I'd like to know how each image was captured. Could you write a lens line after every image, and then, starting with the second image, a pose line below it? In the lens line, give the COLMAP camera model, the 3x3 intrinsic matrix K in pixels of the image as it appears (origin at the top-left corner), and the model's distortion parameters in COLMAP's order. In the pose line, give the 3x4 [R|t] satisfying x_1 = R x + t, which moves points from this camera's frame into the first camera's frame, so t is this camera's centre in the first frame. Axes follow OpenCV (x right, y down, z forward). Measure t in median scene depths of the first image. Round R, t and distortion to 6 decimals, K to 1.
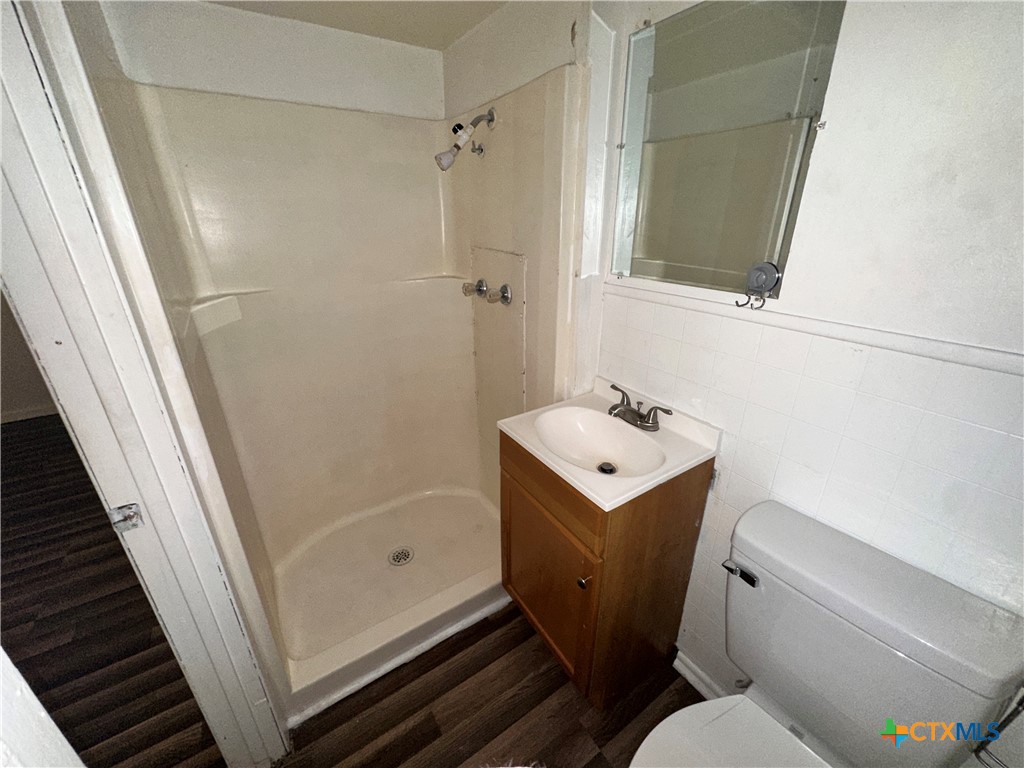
lens RADIAL K [[408.7, 0, 512.0], [0, 408.7, 384.0], [0, 0, 1]] dist [-0.001399, -0.000352]
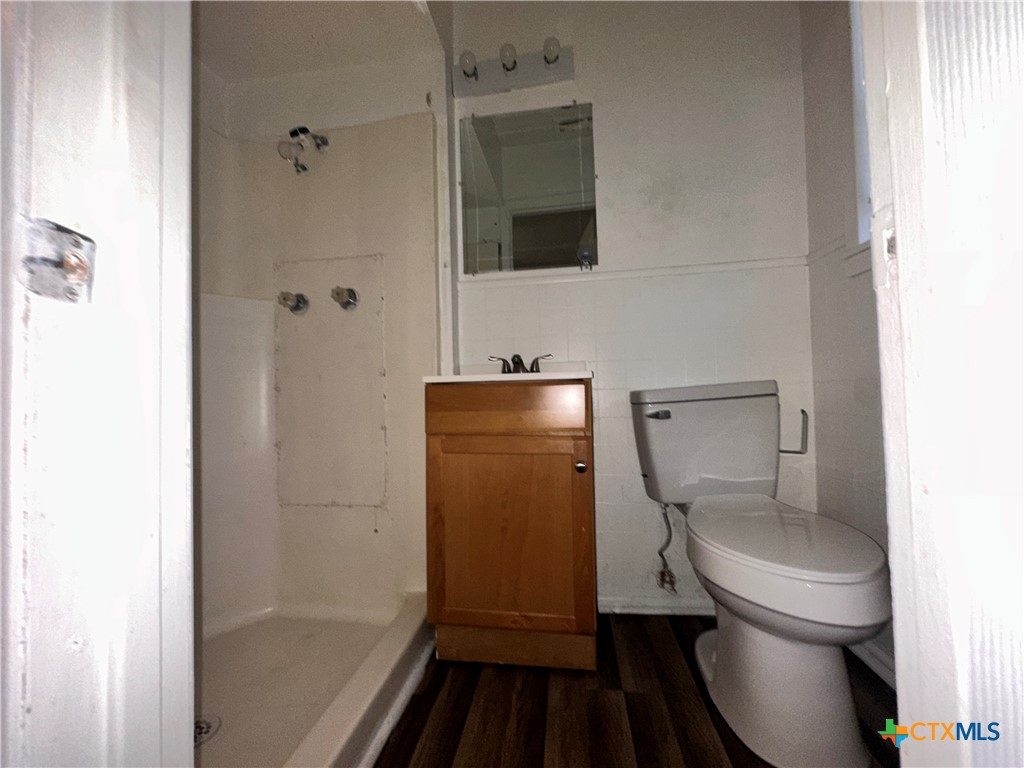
lens RADIAL K [[408.7, 0, 512.0], [0, 408.7, 384.0], [0, 0, 1]] dist [-0.001399, -0.000352]
pose [[0.656794, 0.010515, 0.753997, -0.585551], [0.304935, 0.910796, -0.278325, 0.413488], [-0.689664, 0.412723, 0.594999, 0.317886]]
